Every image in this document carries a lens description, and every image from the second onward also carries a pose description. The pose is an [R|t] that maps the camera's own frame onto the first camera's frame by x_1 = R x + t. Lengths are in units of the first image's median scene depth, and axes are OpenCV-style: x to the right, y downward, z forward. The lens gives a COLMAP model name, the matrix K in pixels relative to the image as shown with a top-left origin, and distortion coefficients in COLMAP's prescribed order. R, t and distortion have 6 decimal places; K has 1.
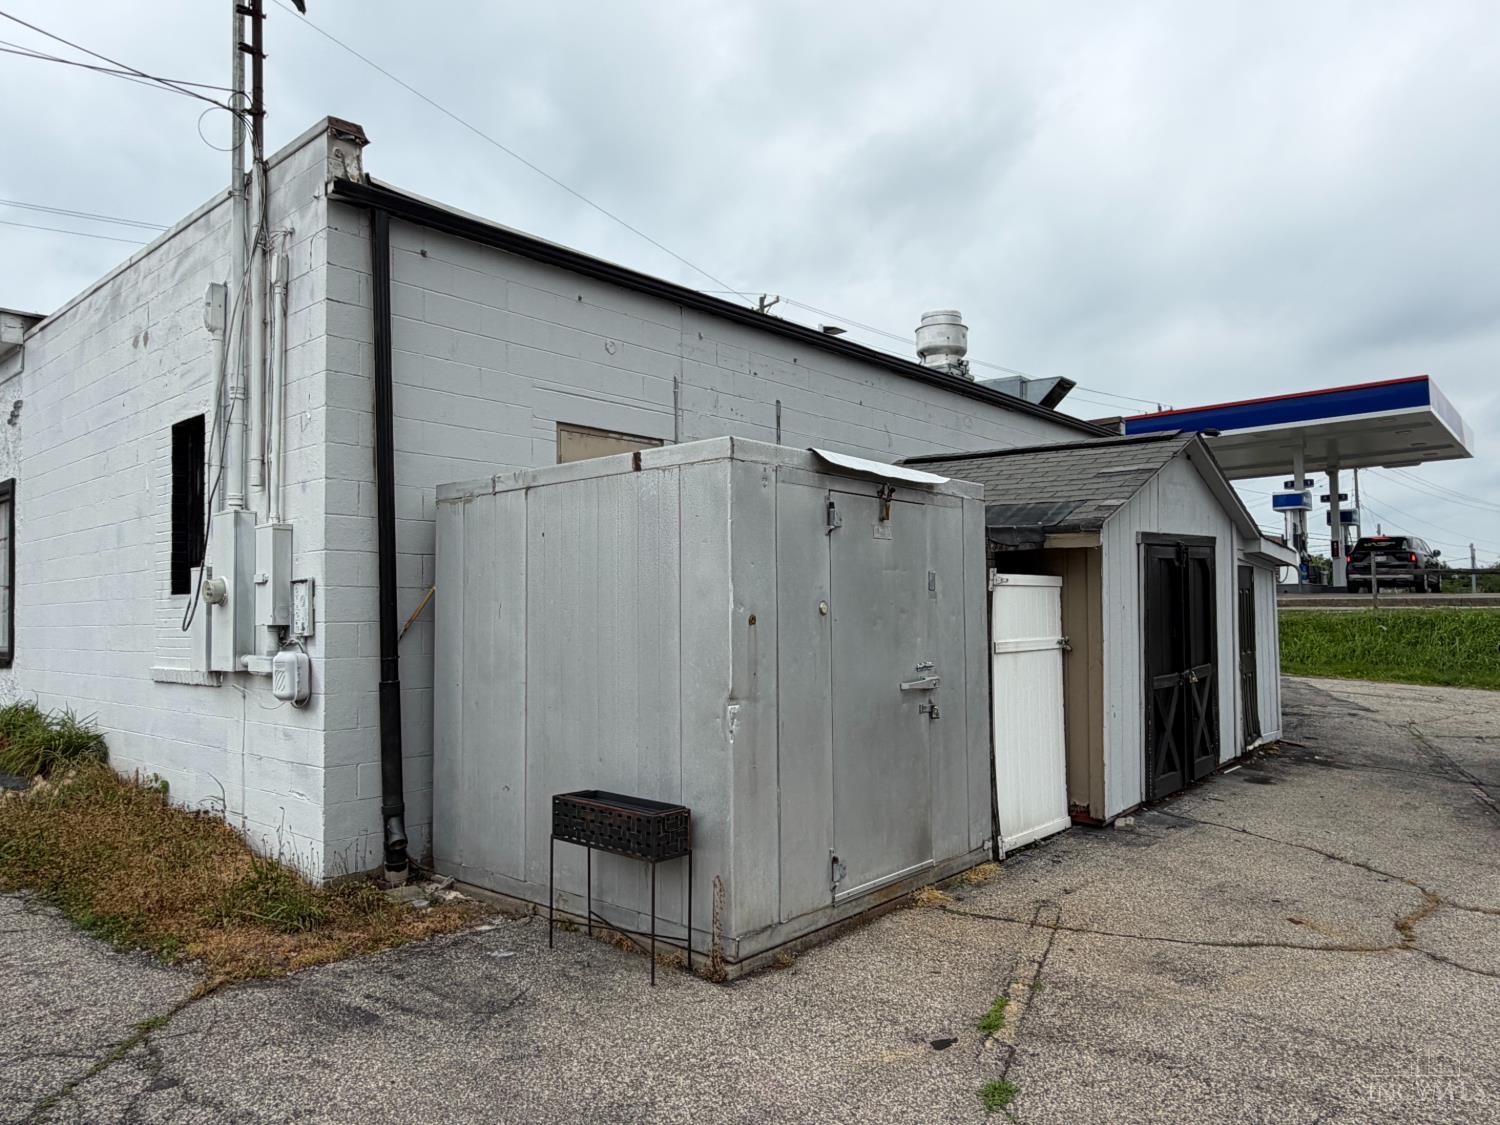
lens RADIAL K [[1001.5, 0, 745.2], [0, 1001.5, 563.0], [0, 0, 1]] dist [-0.003908, 0.002264]
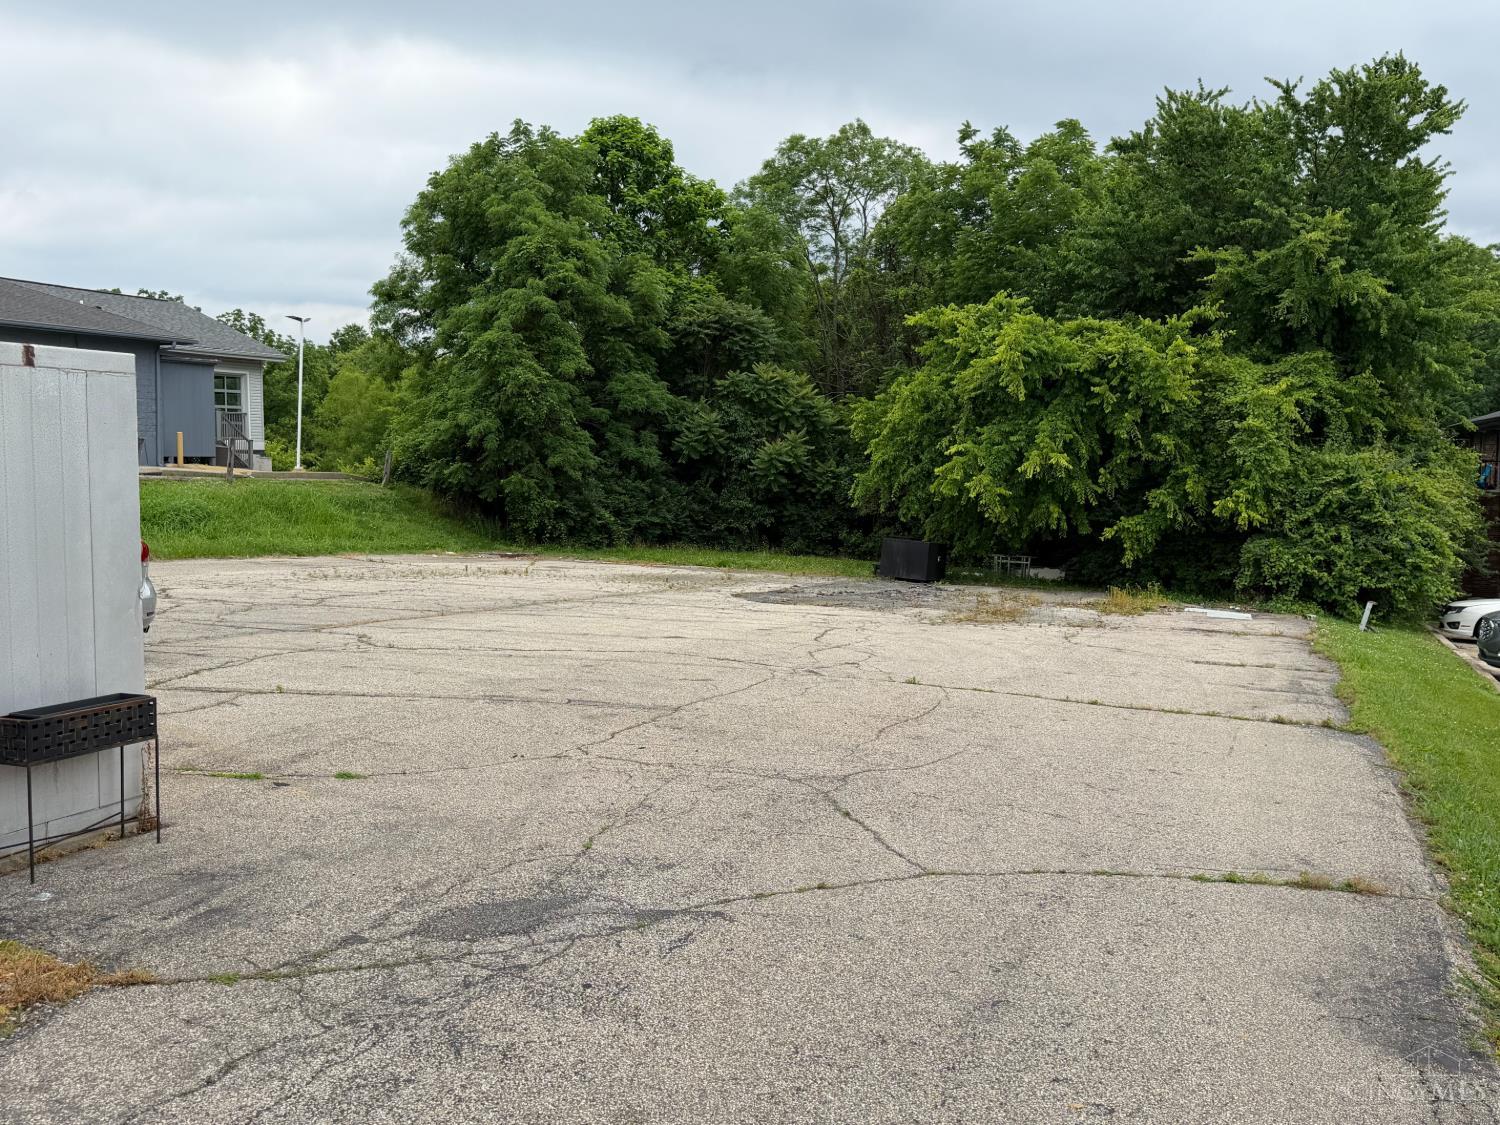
lens RADIAL K [[1358.0, 0, 749.1], [0, 1358.0, 561.9], [0, 0, 1]] dist [-0.009187, 0.000000]
pose [[-0.340731, -0.059385, 0.938283, -1.800587], [-0.042751, 0.997949, 0.047636, 0.001332], [-0.939188, -0.023881, -0.342571, 0.934949]]
